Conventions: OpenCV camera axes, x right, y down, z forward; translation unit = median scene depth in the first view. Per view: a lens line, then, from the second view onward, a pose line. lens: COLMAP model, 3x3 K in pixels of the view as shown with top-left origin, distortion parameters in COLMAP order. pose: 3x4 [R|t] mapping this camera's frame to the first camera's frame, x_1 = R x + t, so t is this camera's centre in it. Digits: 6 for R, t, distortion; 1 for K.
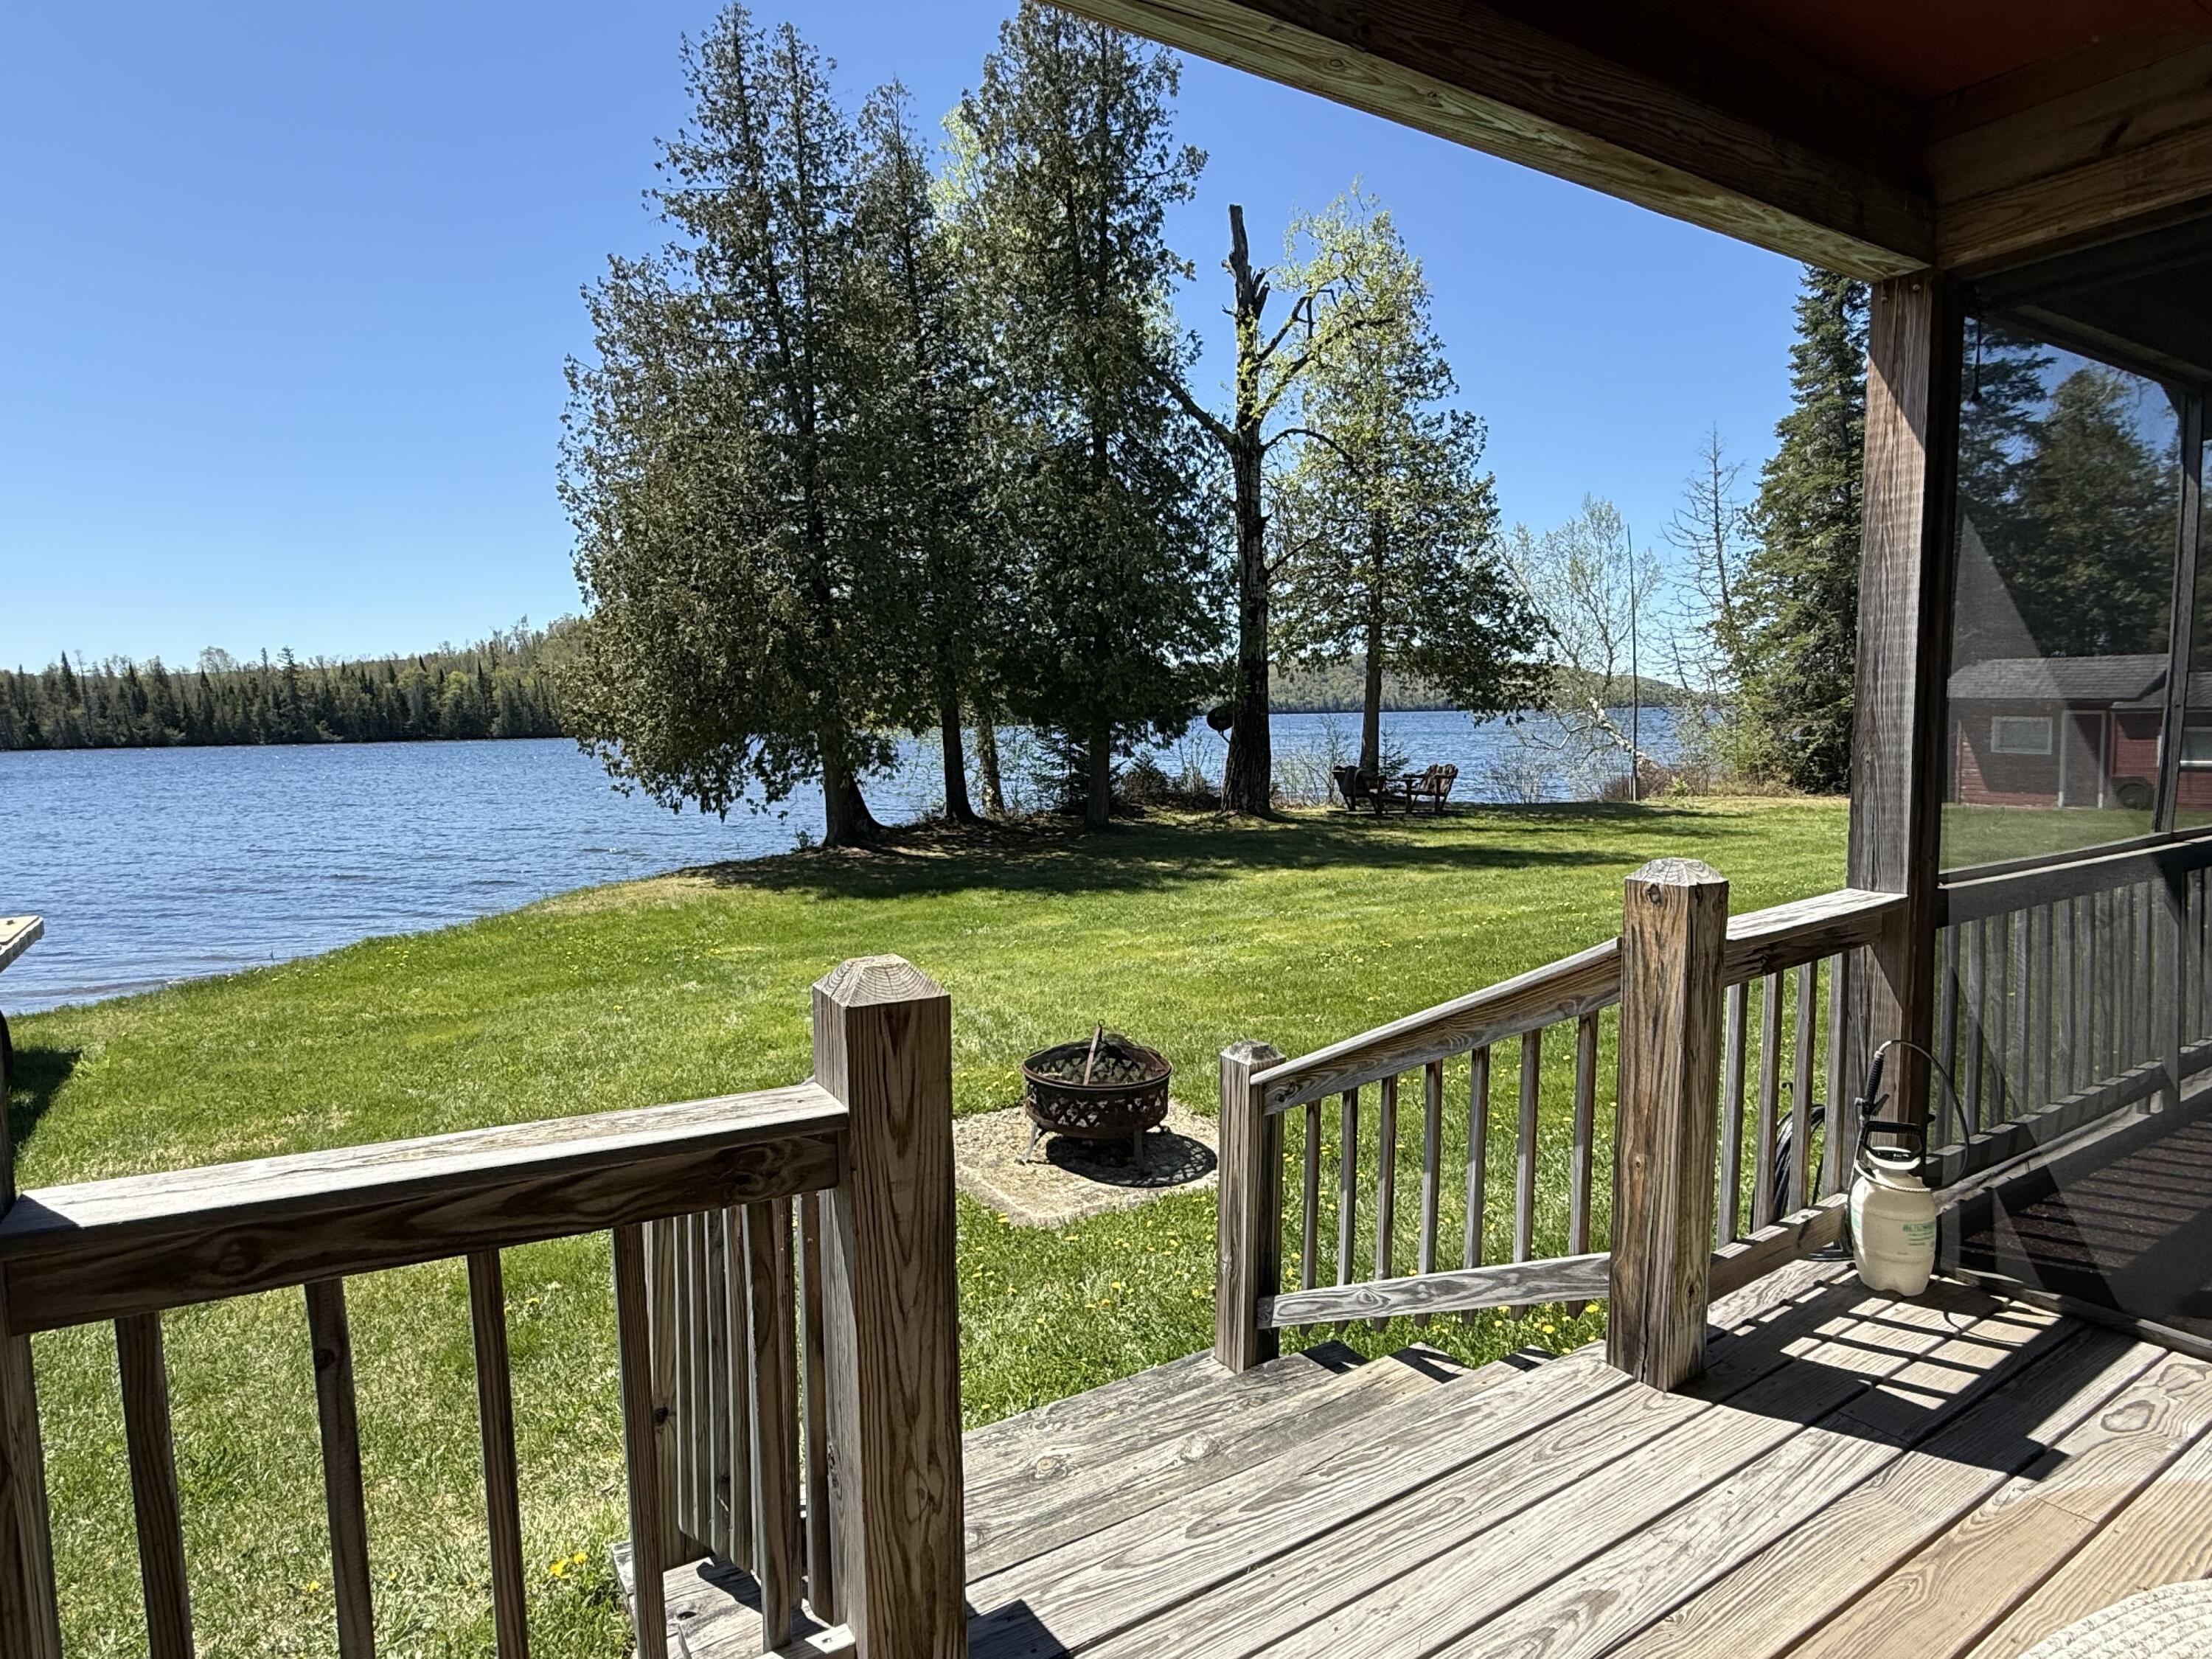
lens RADIAL K [[1253.3, 0, 1113.3], [0, 1253.3, 835.7], [0, 0, 1]] dist [-0.003029, 0.007305]
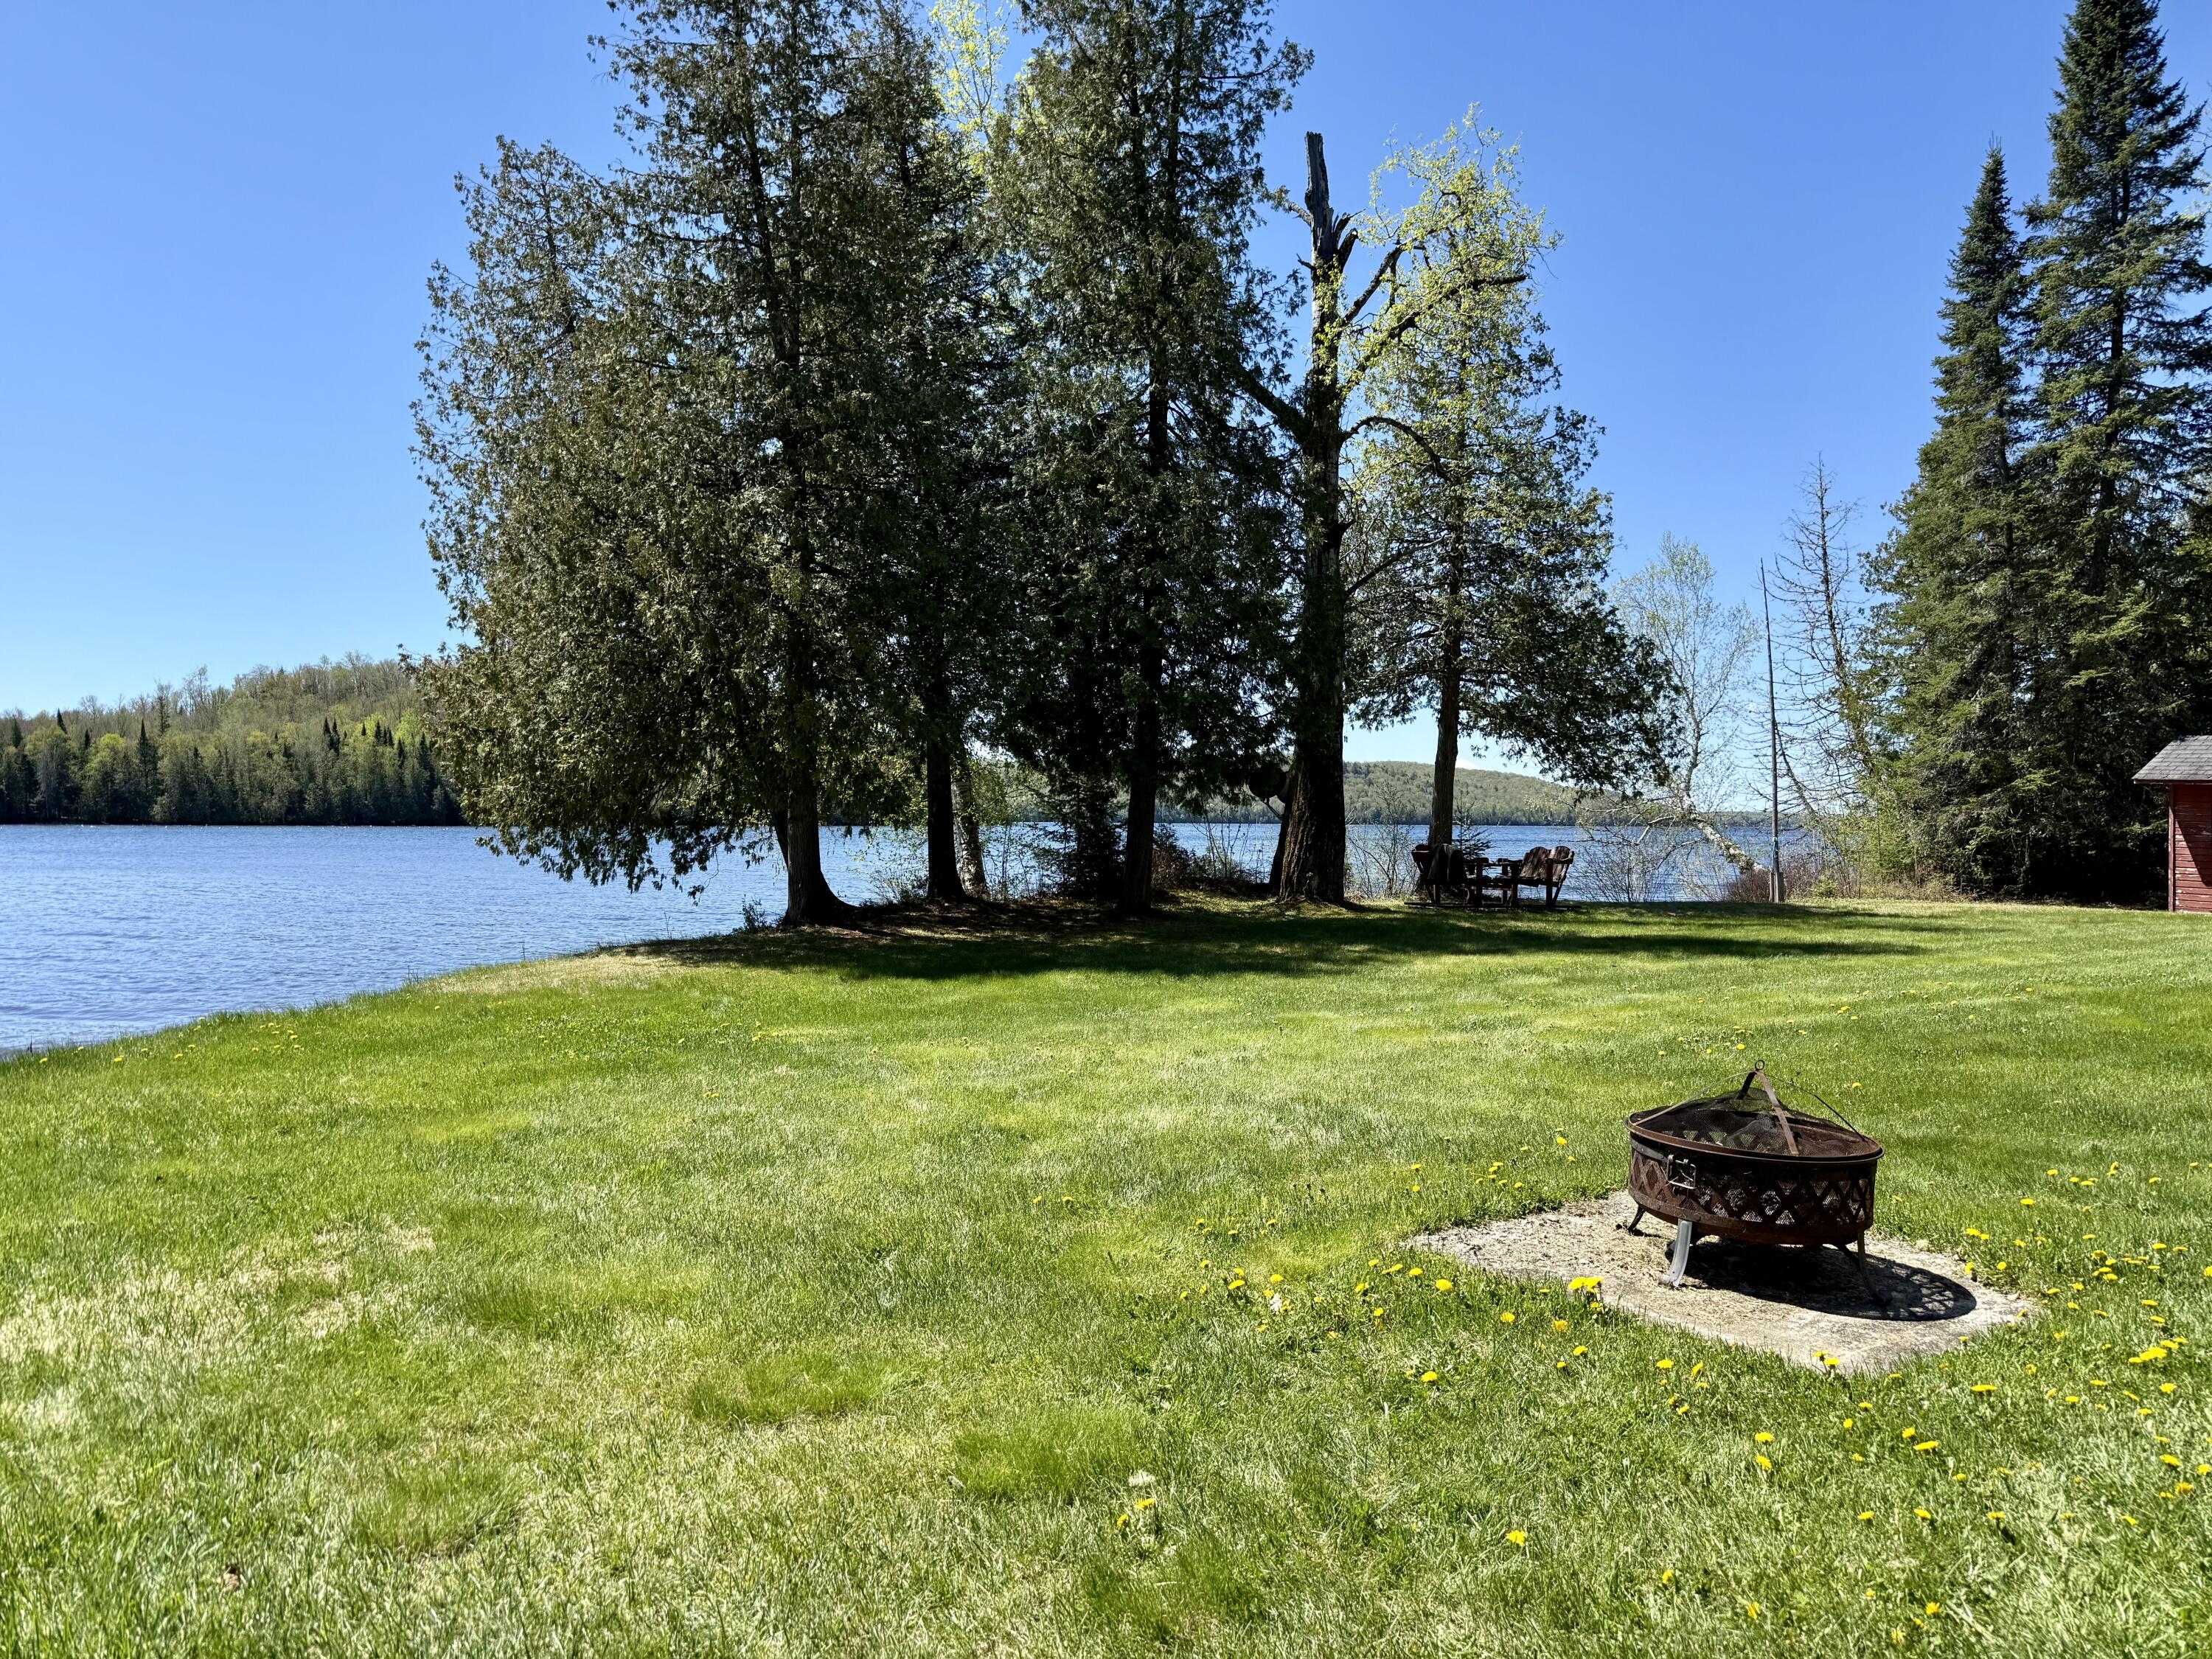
lens RADIAL K [[1565.6, 0, 1121.6], [0, 1565.6, 841.5], [0, 0, 1]] dist [0.034818, -0.050254]
pose [[0.994857, 0.024702, 0.098233, -0.110536], [-0.016500, 0.996375, -0.083449, 0.028645], [-0.099938, 0.081399, 0.991658, 0.061022]]
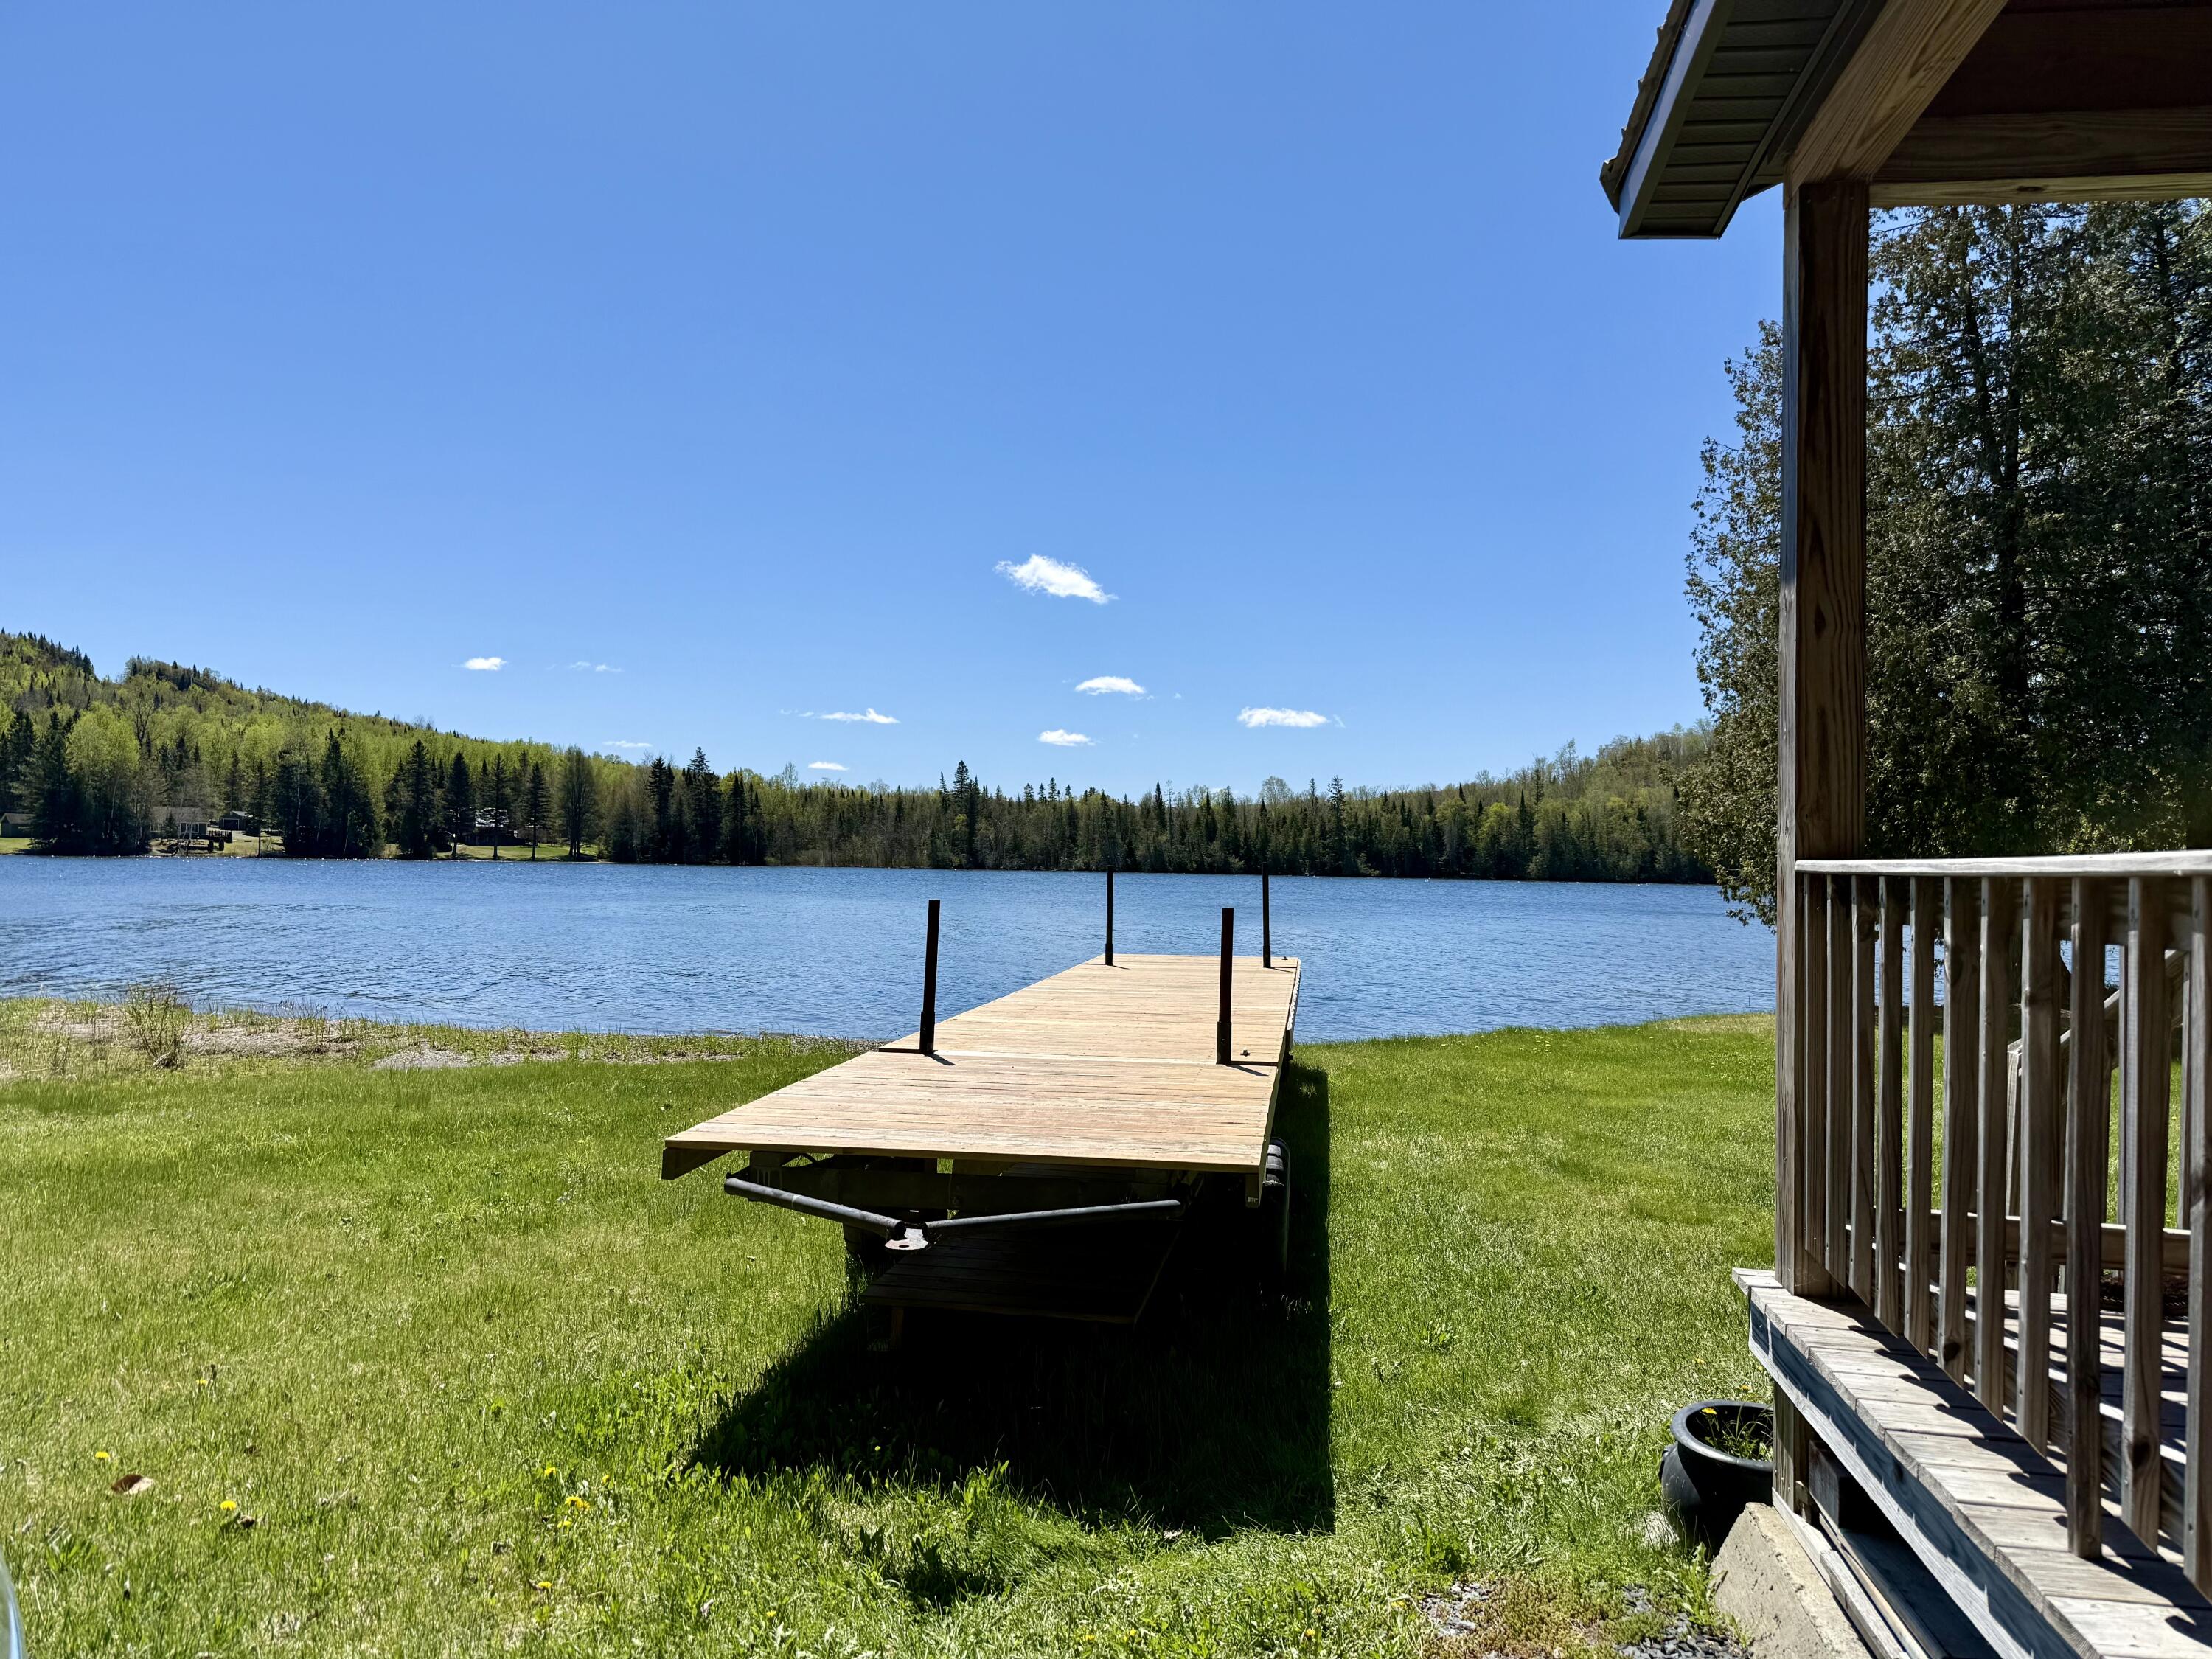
lens RADIAL K [[1565.6, 0, 1075.3], [0, 1565.6, 840.9], [0, 0, 1]] dist [0.034818, -0.050254]
pose [[0.740015, 0.023119, -0.672193, 0.000220], [-0.095603, 0.992877, -0.071101, 0.030512], [0.665761, 0.116879, 0.736954, -0.108269]]
